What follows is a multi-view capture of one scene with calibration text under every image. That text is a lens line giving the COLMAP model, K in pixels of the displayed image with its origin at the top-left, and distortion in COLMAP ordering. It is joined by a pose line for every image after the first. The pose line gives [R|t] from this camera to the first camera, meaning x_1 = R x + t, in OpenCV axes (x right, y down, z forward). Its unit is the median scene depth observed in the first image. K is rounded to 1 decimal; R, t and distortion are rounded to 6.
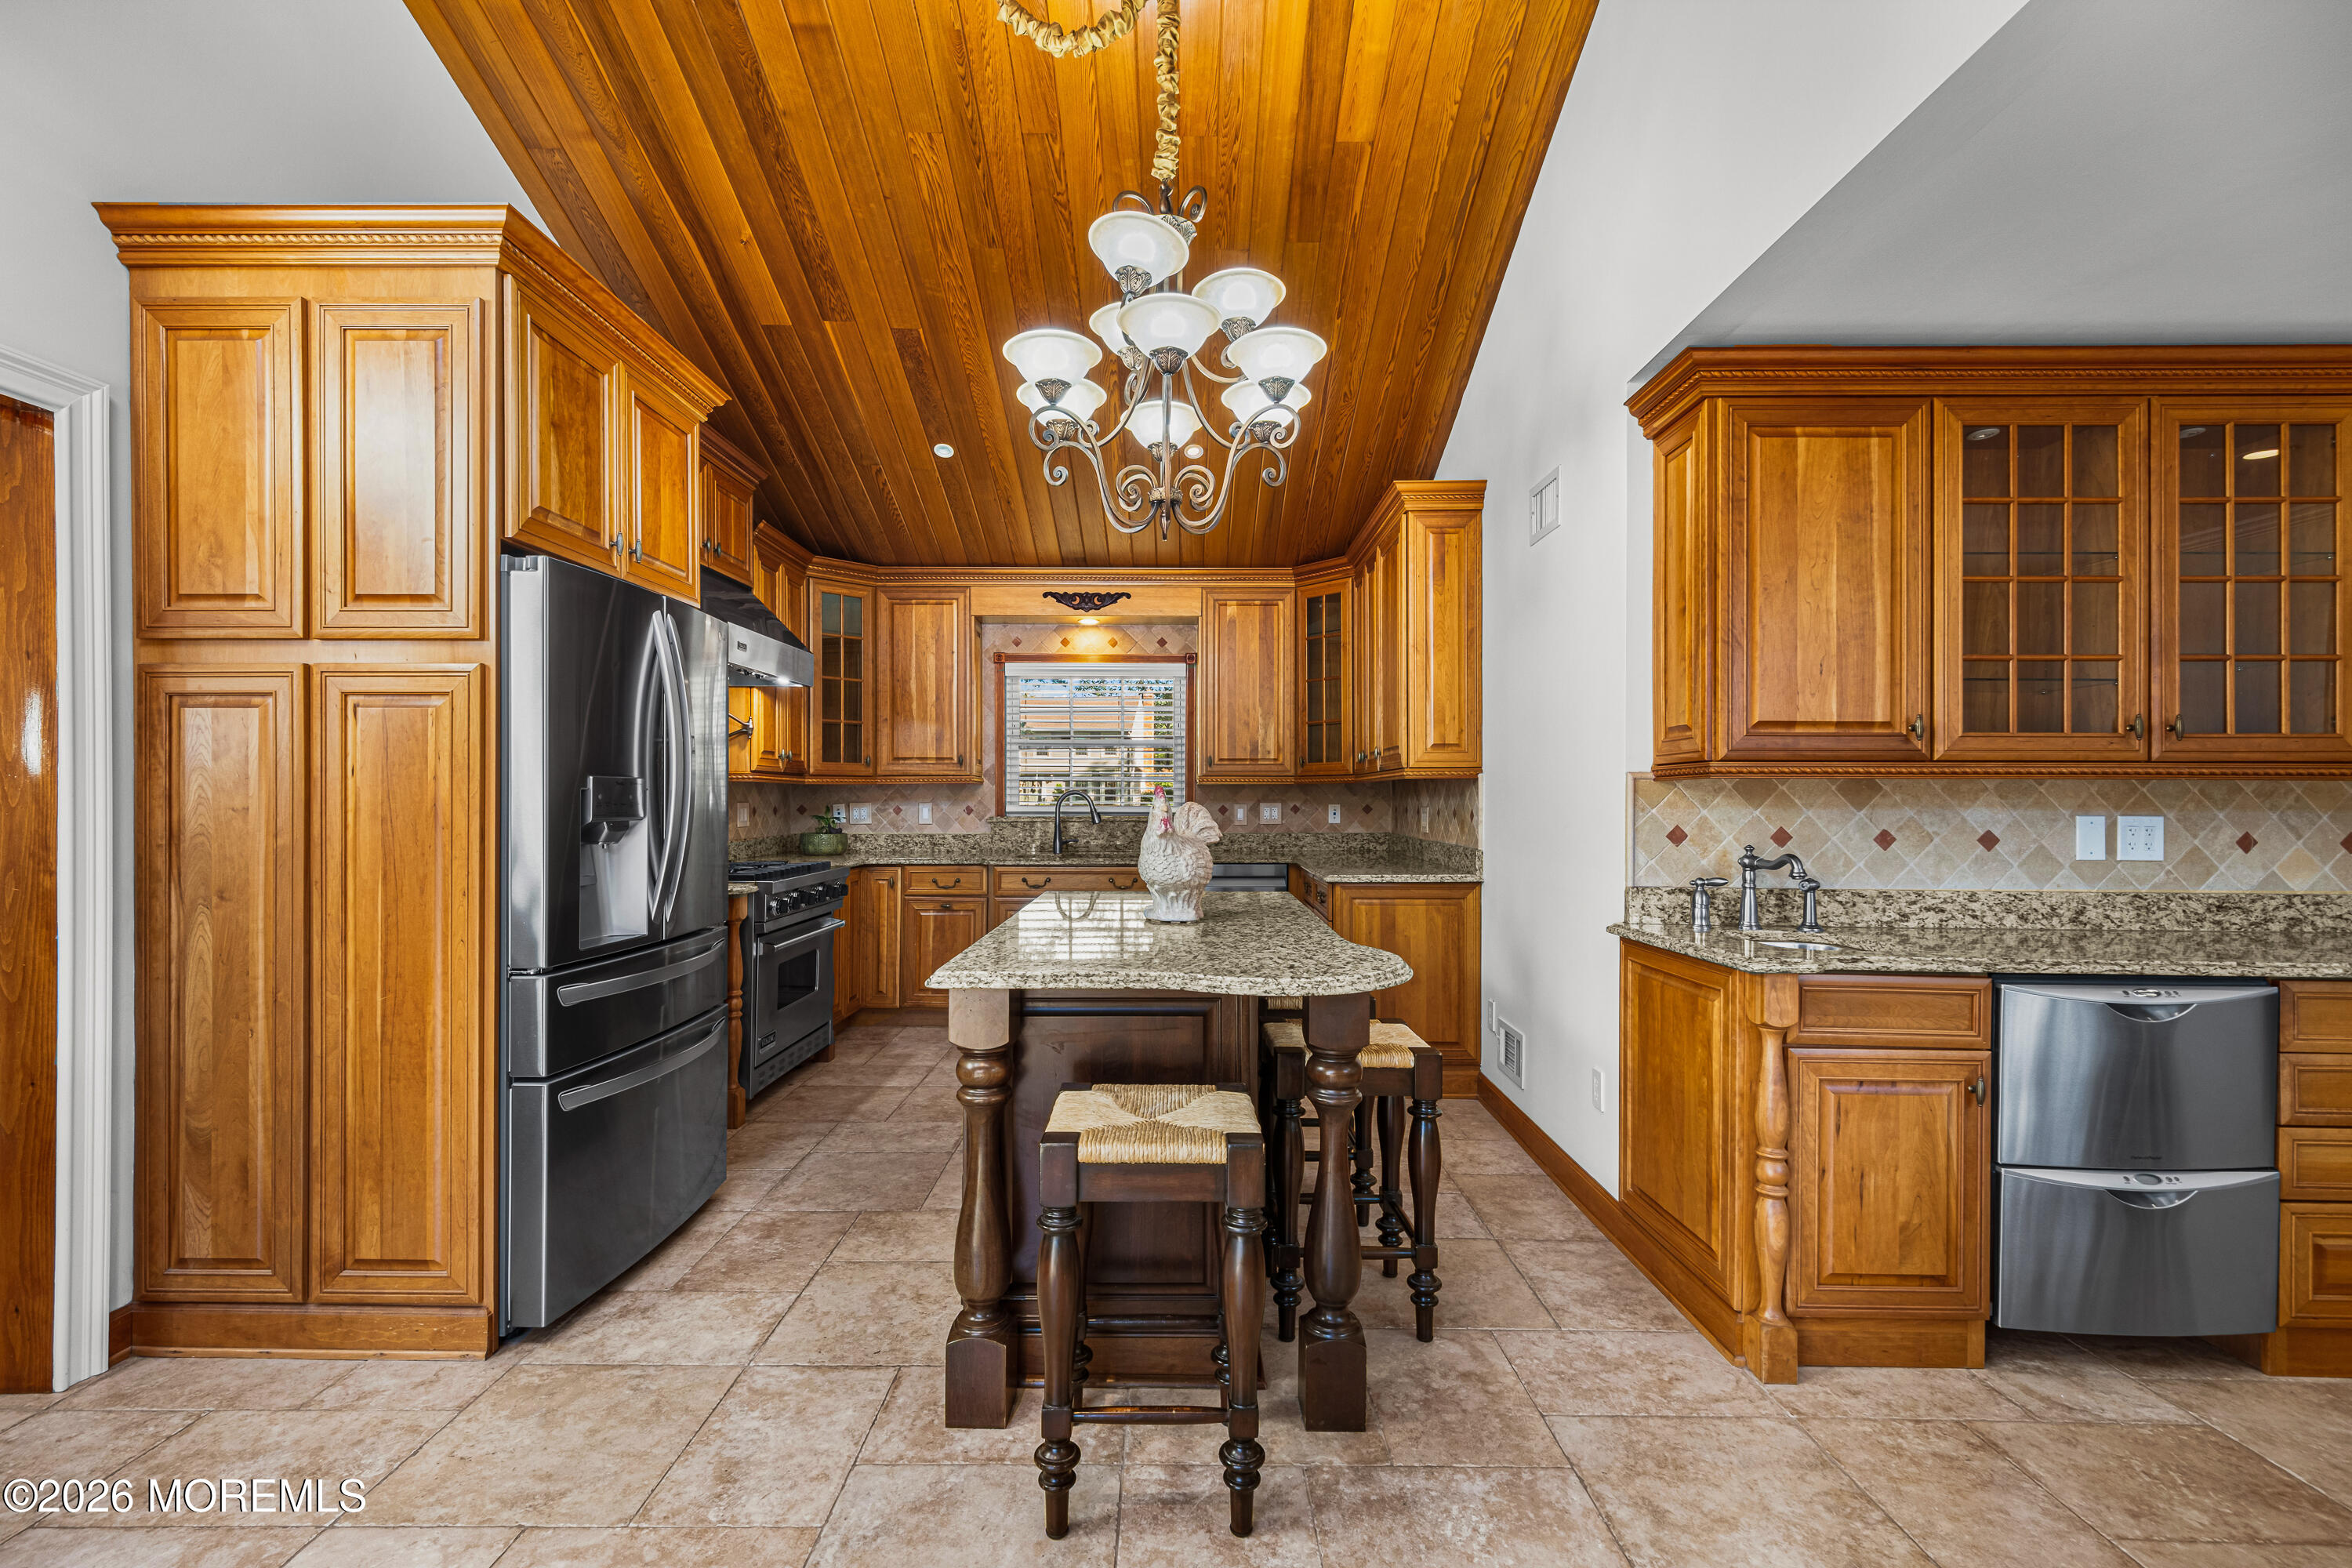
lens RADIAL K [[994.2, 0, 1176.0], [0, 994.2, 784.0], [0, 0, 1]] dist [0.000074, 0.000002]
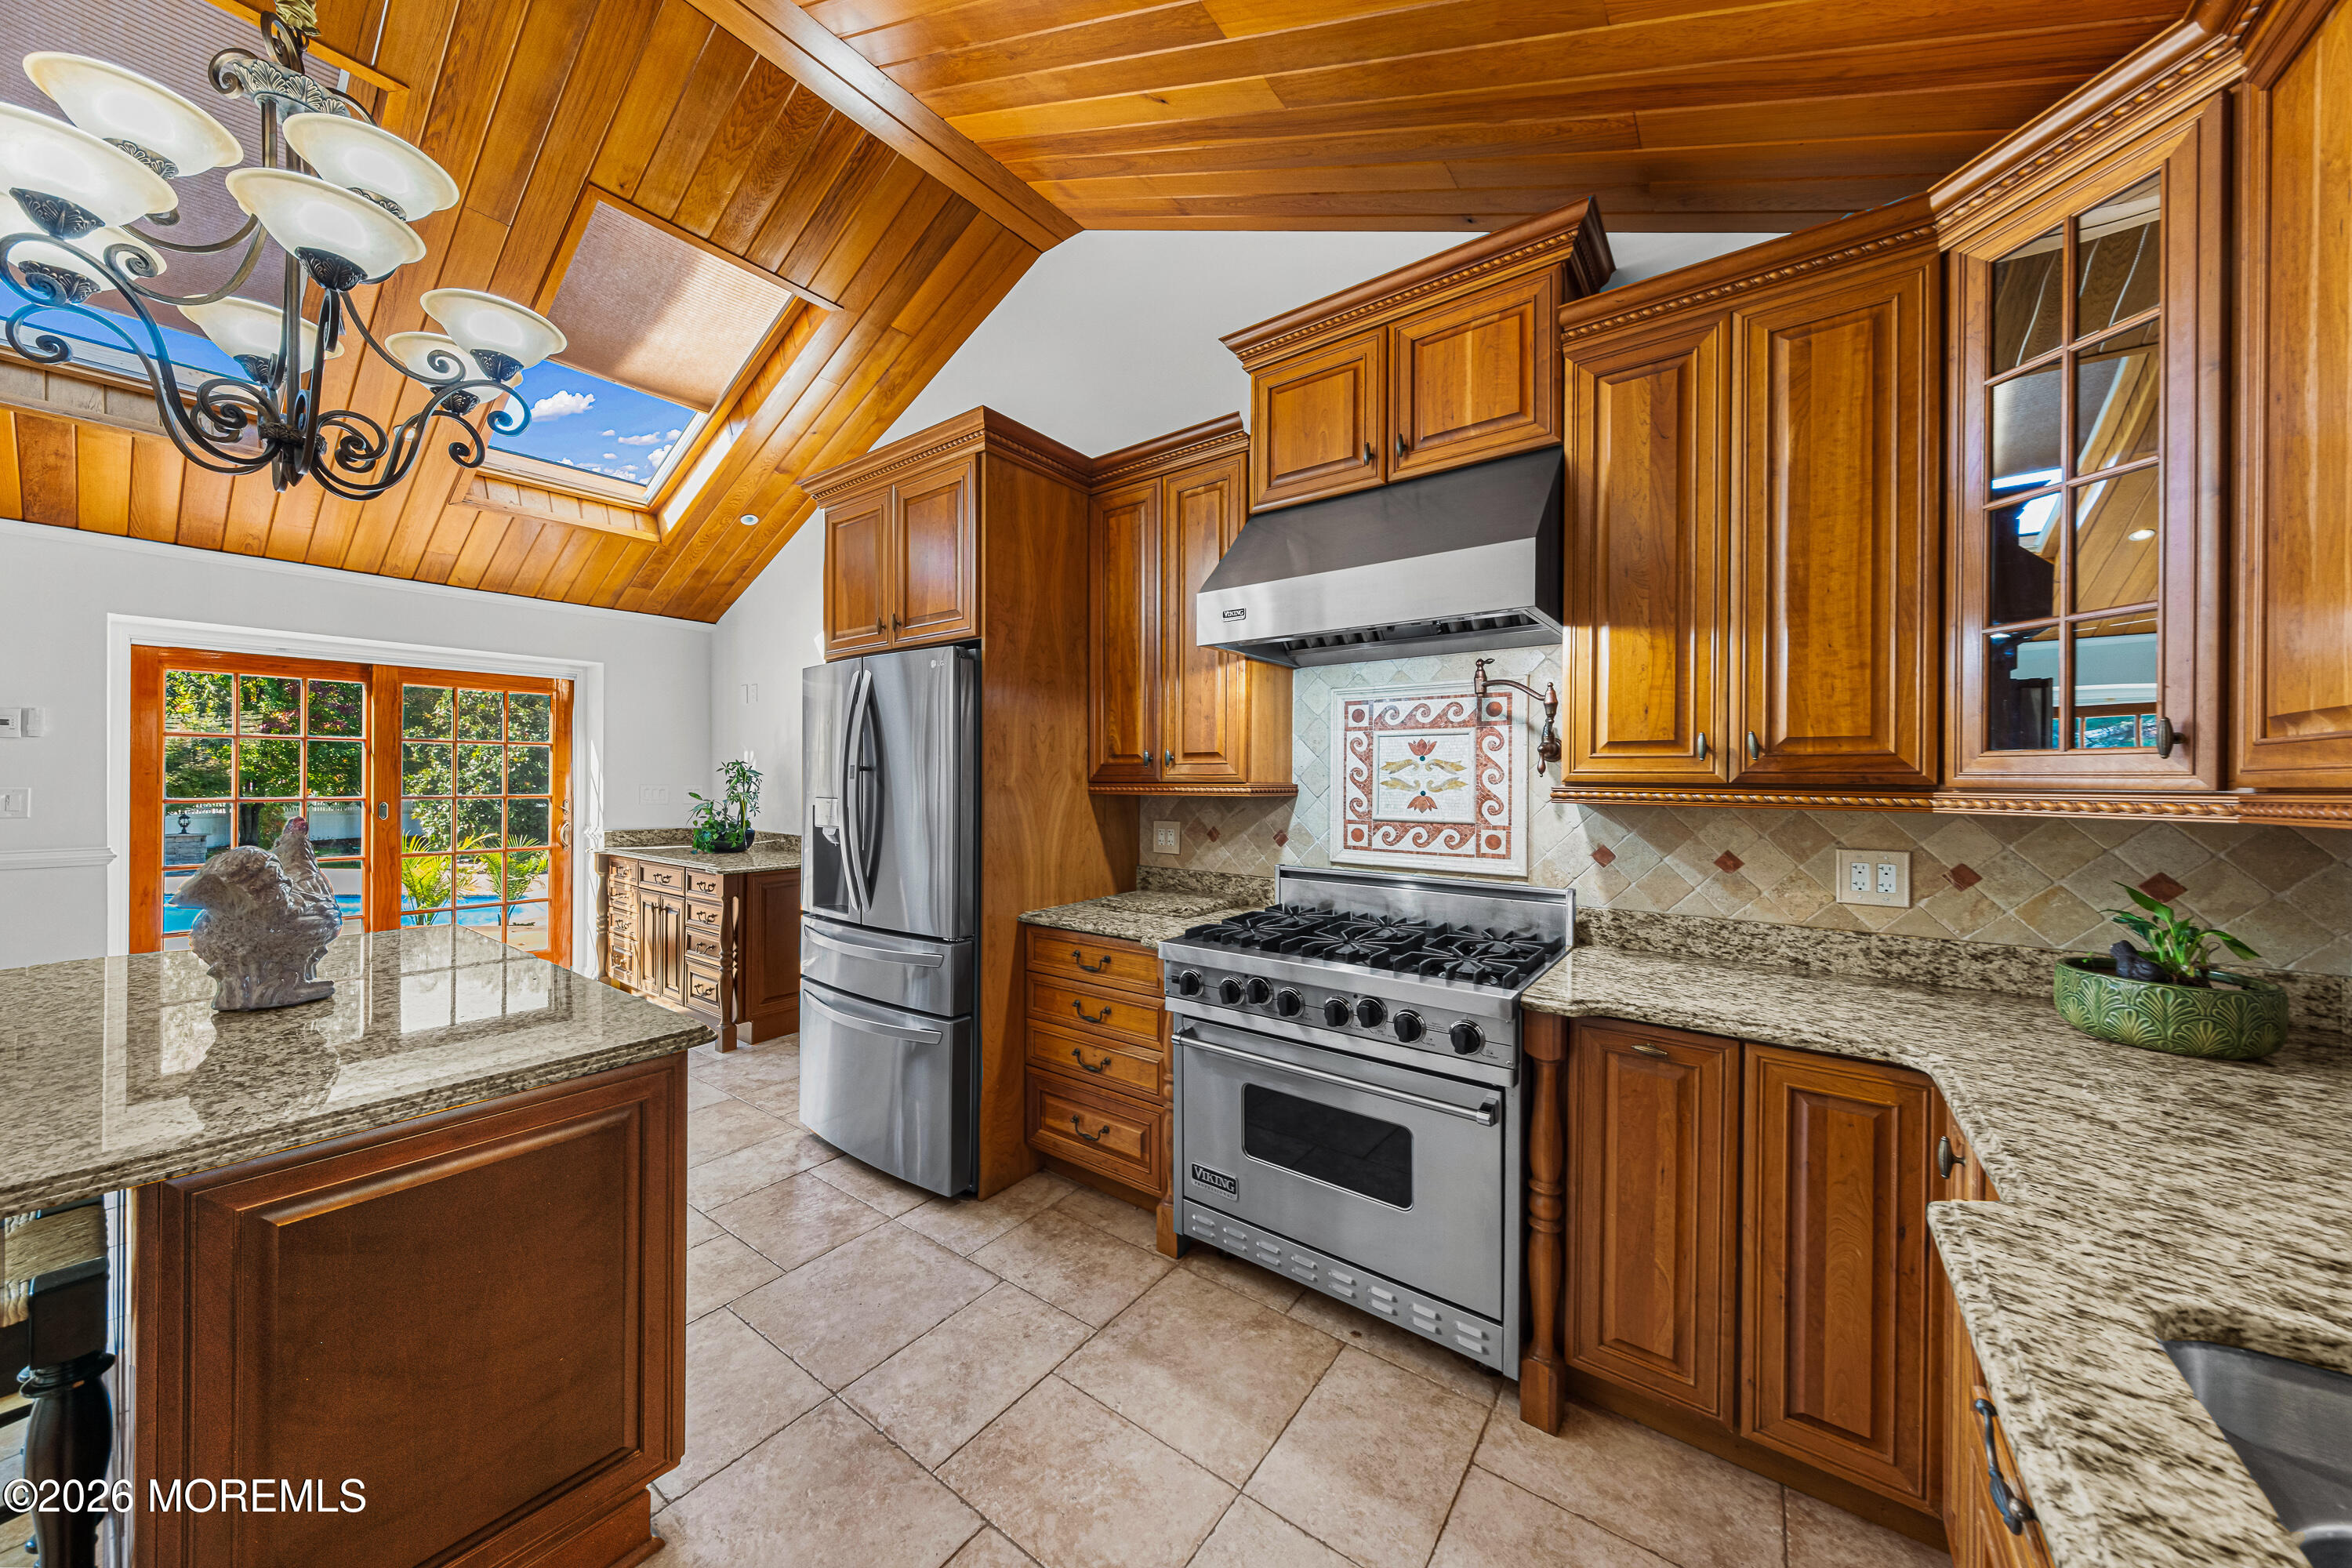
lens RADIAL K [[802.5, 0, 1167.3], [0, 802.5, 777.5], [0, 0, 1]] dist [0.001766, -0.001465]
pose [[-0.594081, -0.004399, -0.804393, 0.038373], [0.003434, 0.999962, -0.008004, -0.011018], [0.804398, -0.007518, -0.594043, 0.892619]]
